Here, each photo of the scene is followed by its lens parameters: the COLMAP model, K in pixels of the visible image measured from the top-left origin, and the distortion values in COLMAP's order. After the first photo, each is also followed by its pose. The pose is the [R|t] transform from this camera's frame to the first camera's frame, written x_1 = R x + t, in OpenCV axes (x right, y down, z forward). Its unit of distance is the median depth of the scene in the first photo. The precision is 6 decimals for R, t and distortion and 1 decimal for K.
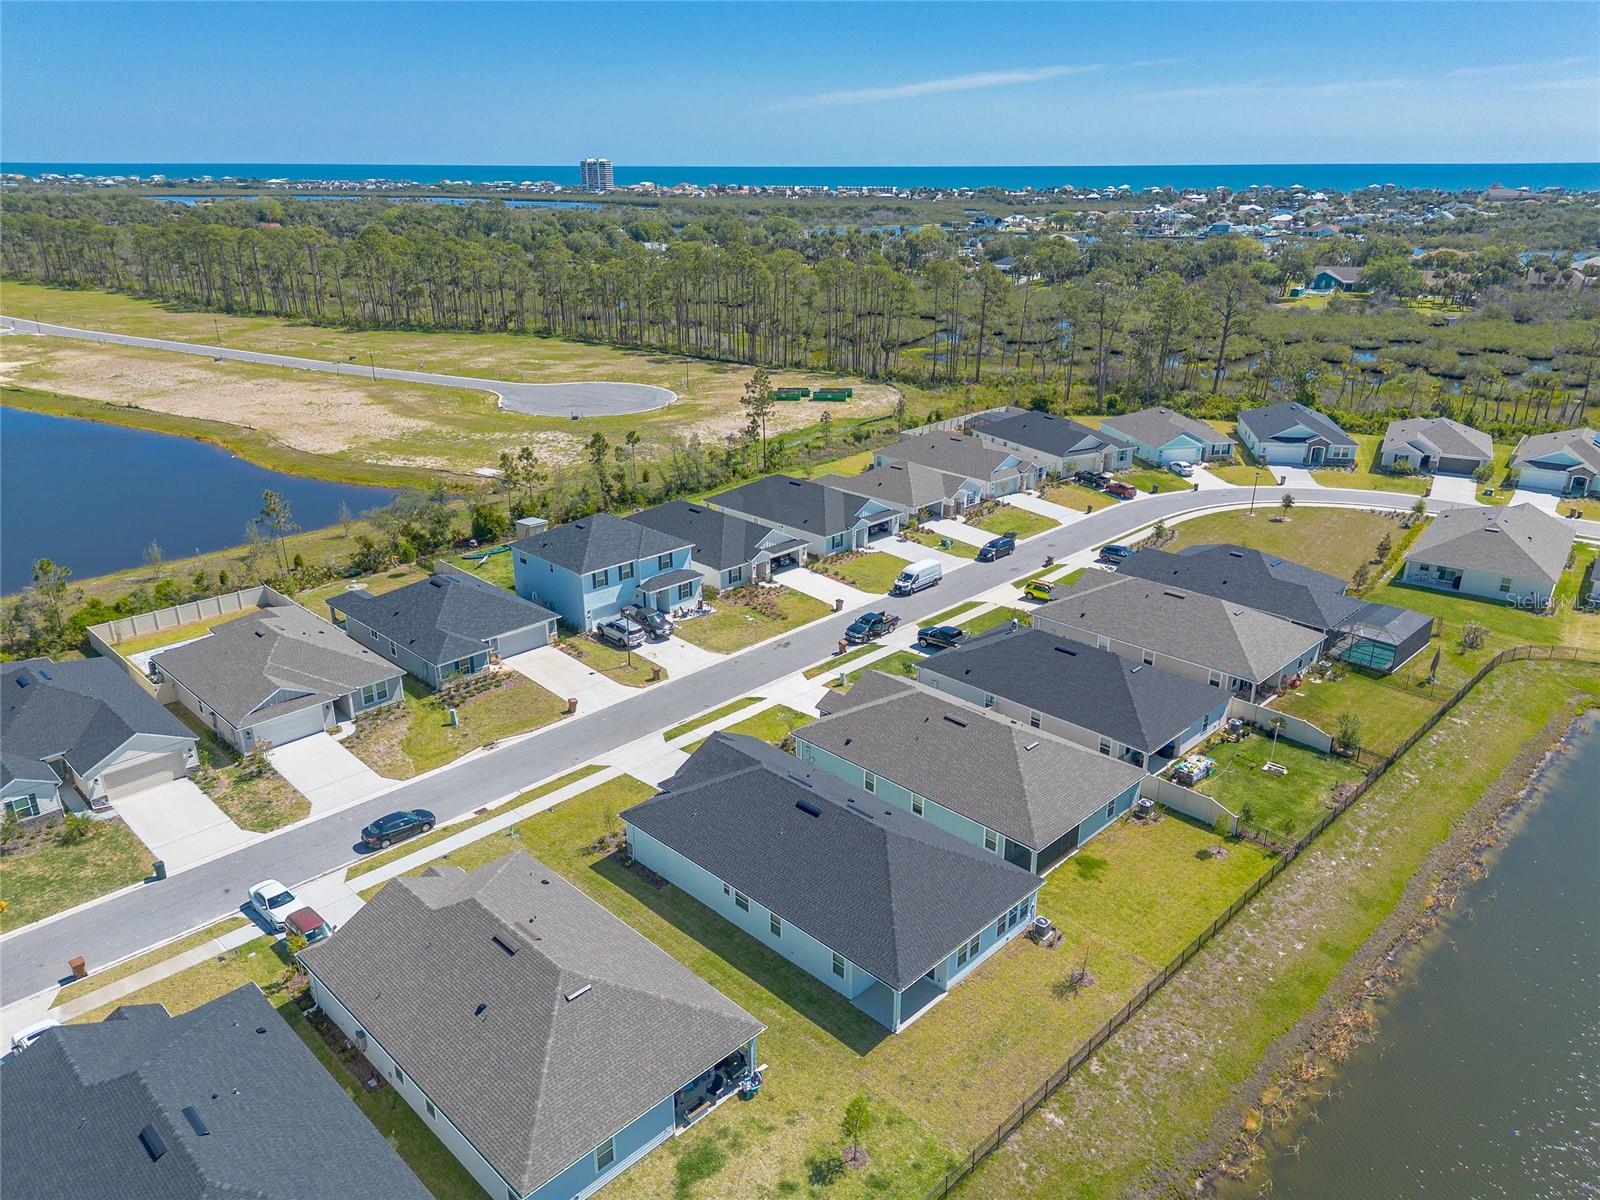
lens RADIAL K [[1124.7, 0, 800.0], [0, 1124.7, 600.0], [0, 0, 1]] dist [0.085604, -0.096103]
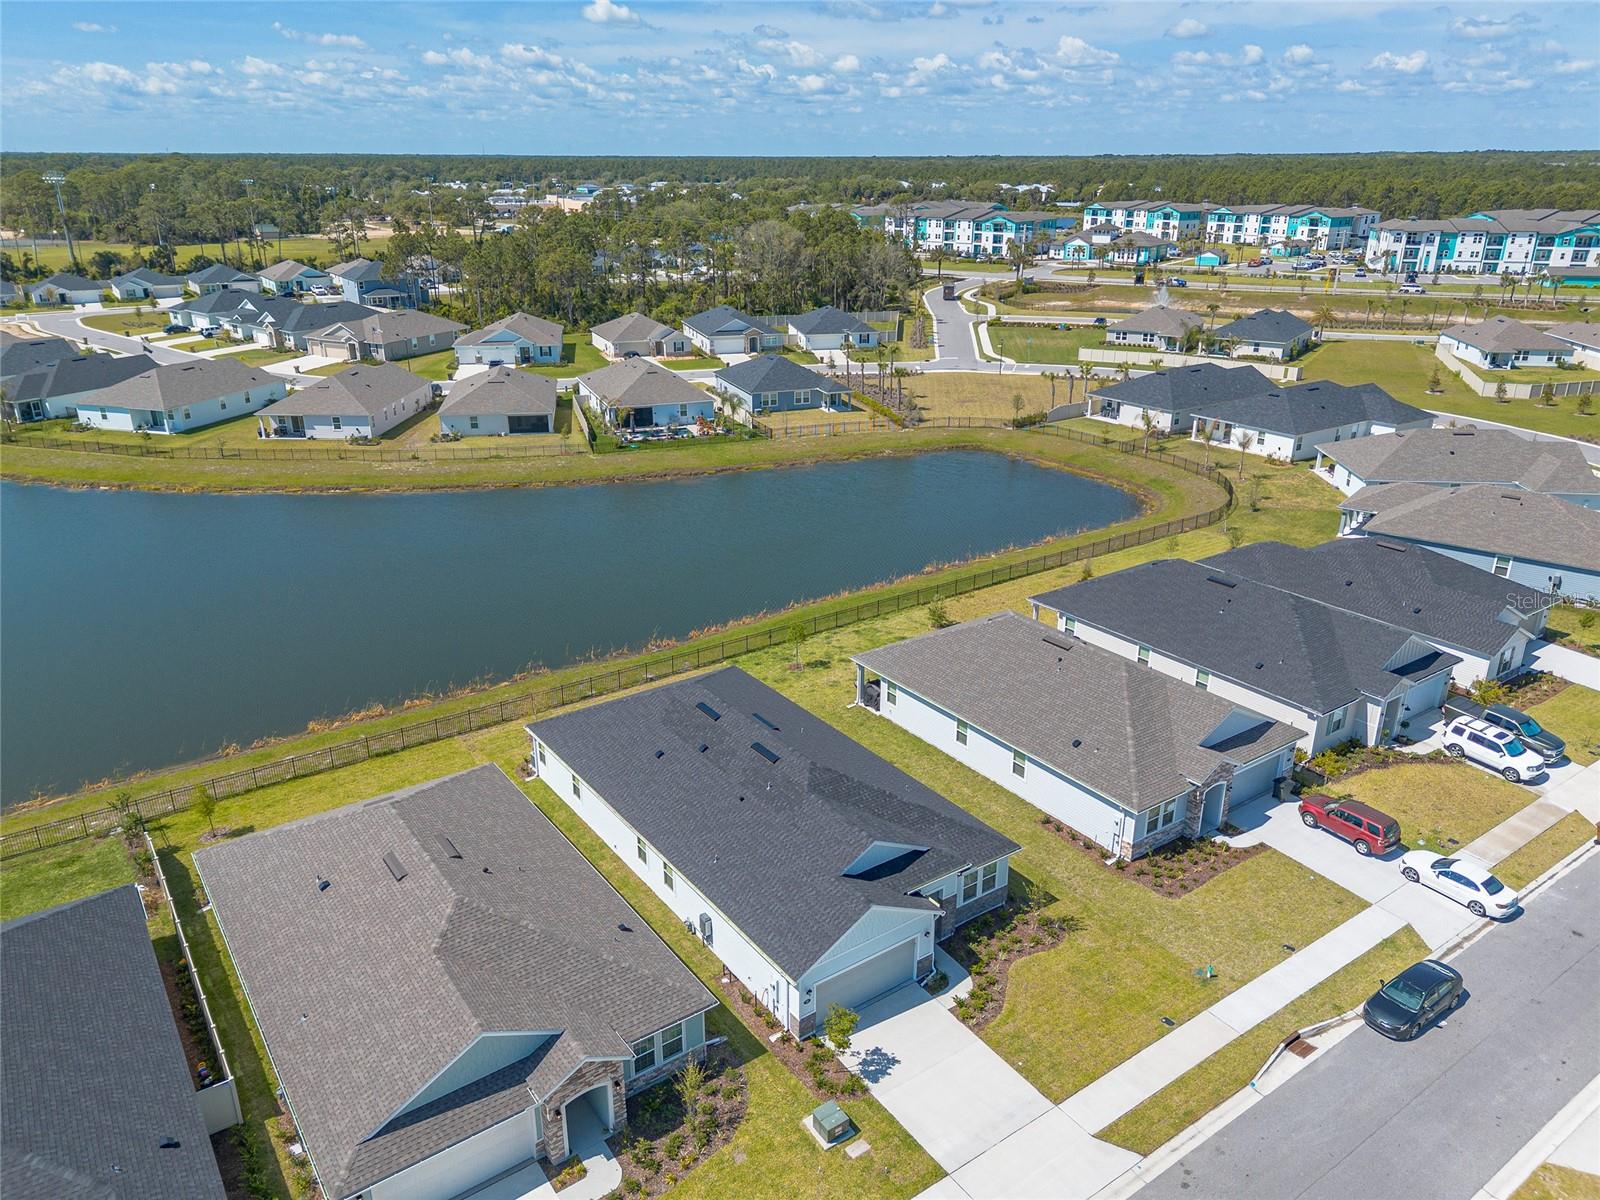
lens RADIAL K [[1139.8, 0, 800.0], [0, 1139.8, 600.0], [0, 0, 1]] dist [0.069952, -0.066970]
pose [[-0.985049, -0.062368, 0.160588, -0.086239], [0.060902, 0.745905, 0.663263, -0.256674], [-0.161149, 0.663126, -0.730954, 0.939748]]
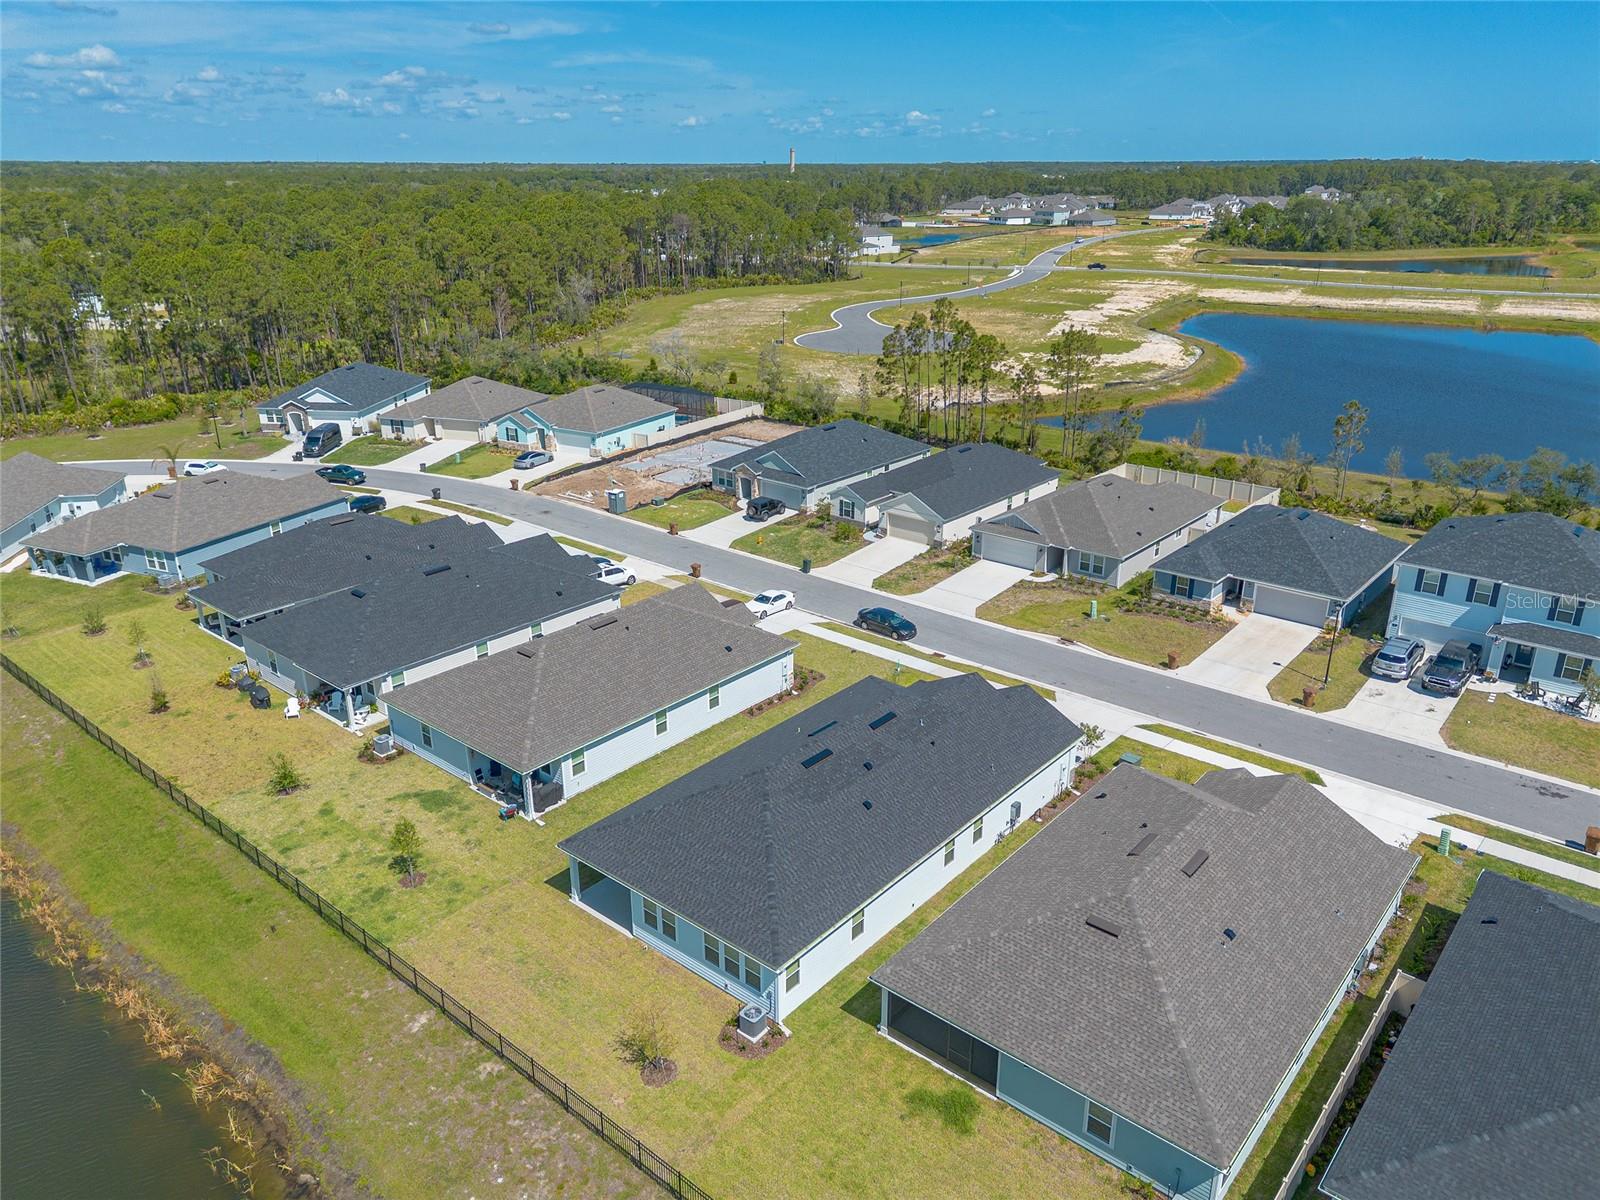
lens RADIAL K [[1124.7, 0, 800.0], [0, 1124.7, 600.0], [0, 0, 1]] dist [0.085604, -0.096103]
pose [[0.074859, 0.355646, -0.931618, 0.447600], [-0.353235, 0.883120, 0.308748, -0.087562], [0.932535, 0.305967, 0.191736, 0.491078]]
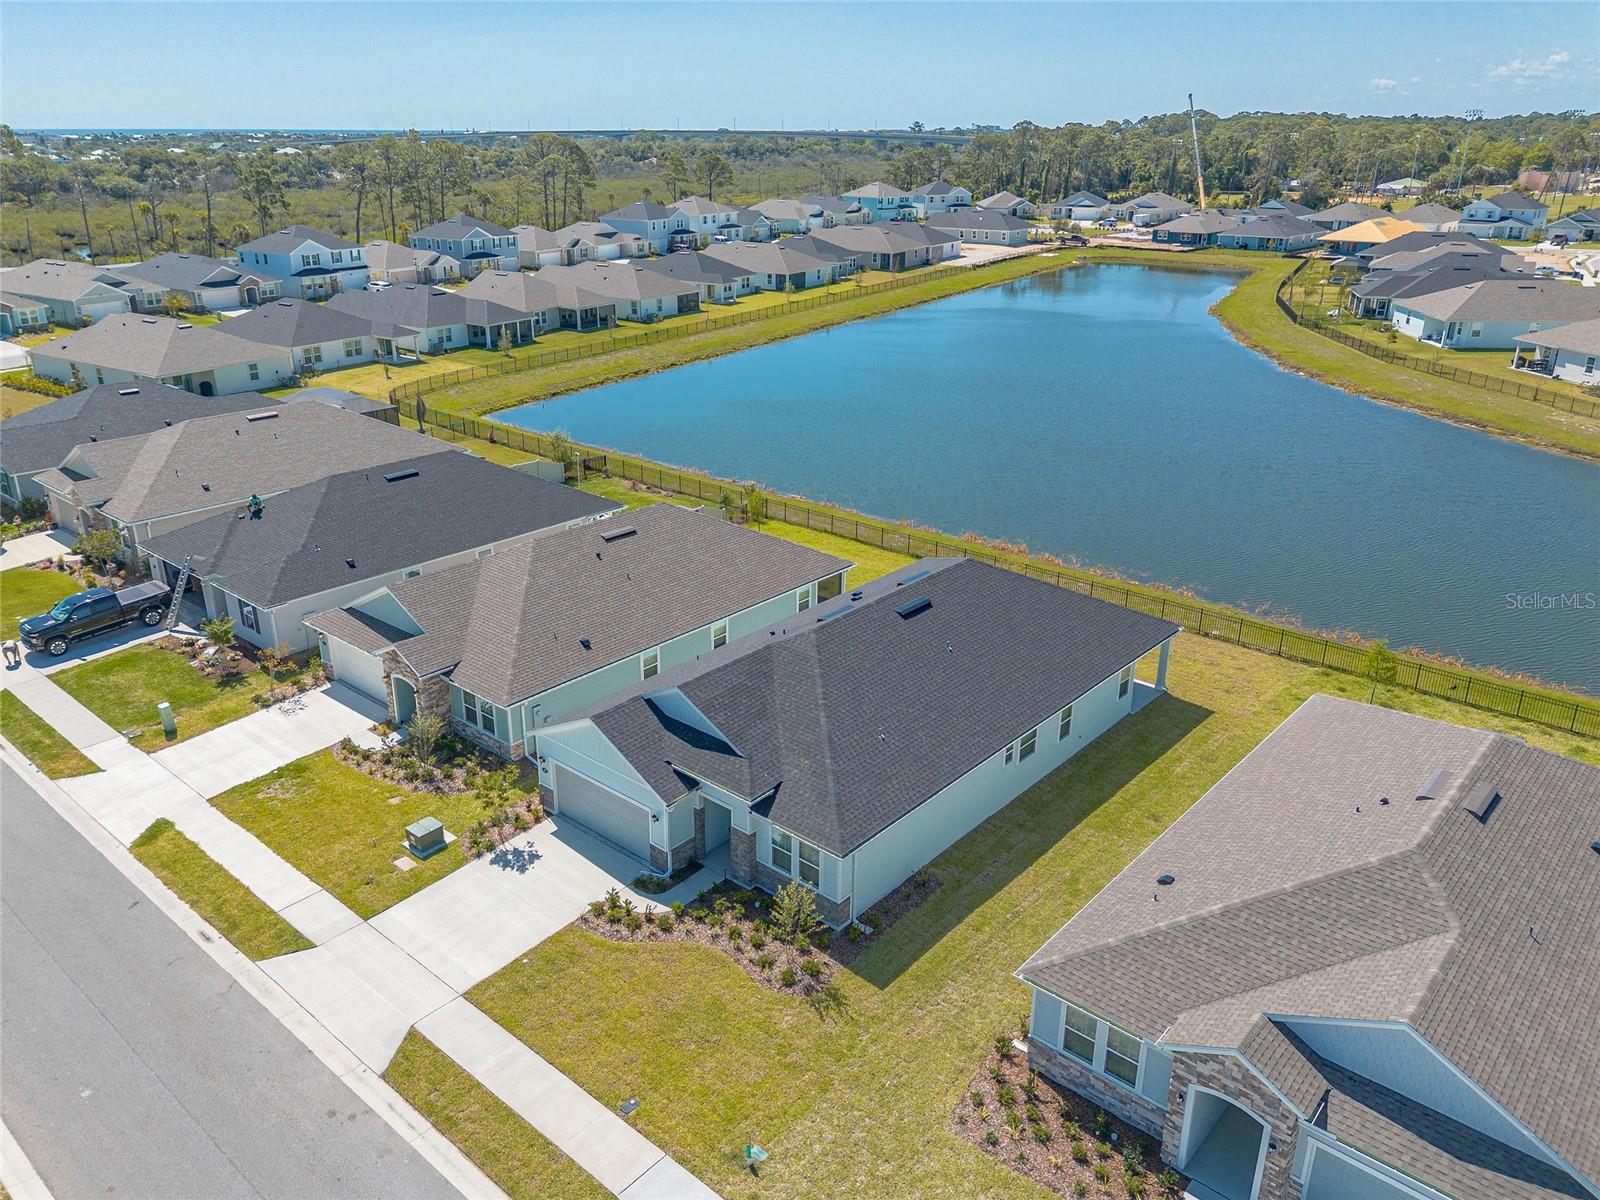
lens RADIAL K [[1175.9, 0, 762.1], [0, 1175.9, 602.8], [0, 0, 1]] dist [0.076069, -0.082353]
pose [[-0.045910, -0.370591, 0.927661, -0.372301], [0.358398, 0.860704, 0.361579, -0.055790], [-0.932440, 0.349071, 0.093304, 0.624169]]
